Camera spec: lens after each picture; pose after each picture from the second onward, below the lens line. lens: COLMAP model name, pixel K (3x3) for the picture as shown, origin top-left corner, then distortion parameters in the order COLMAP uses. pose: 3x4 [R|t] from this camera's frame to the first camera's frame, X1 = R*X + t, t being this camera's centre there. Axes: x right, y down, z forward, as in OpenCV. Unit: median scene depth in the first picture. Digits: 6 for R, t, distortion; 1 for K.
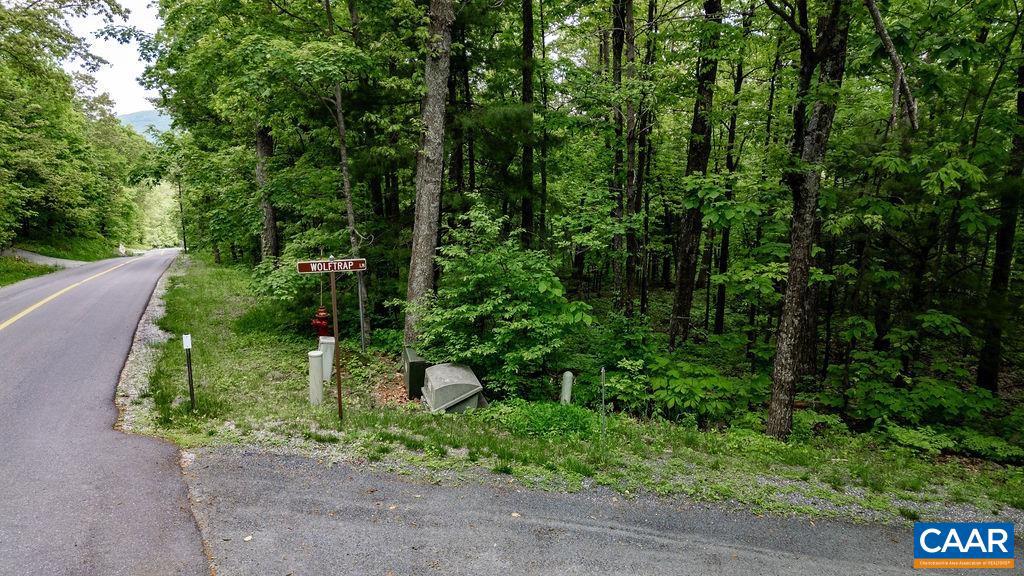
lens RADIAL K [[712.0, 0, 508.6], [0, 712.0, 285.0], [0, 0, 1]] dist [0.071239, -0.064219]
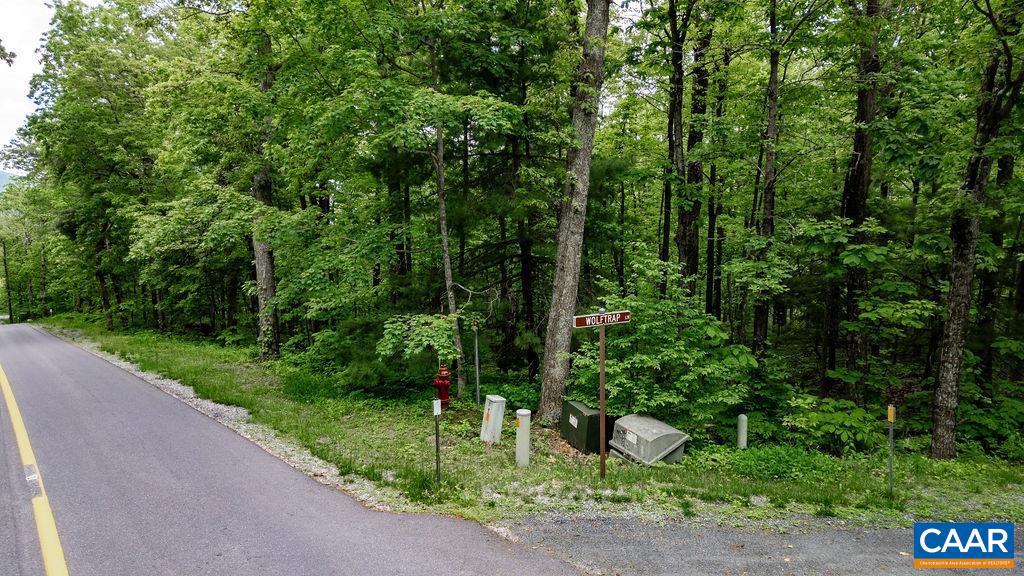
lens RADIAL K [[712.0, 0, 508.6], [0, 712.0, 285.0], [0, 0, 1]] dist [0.071239, -0.064219]
pose [[0.976432, -0.035670, 0.212856, -0.461929], [0.050650, 0.996576, -0.065345, -0.012621], [-0.209796, 0.074587, 0.974896, 0.054328]]
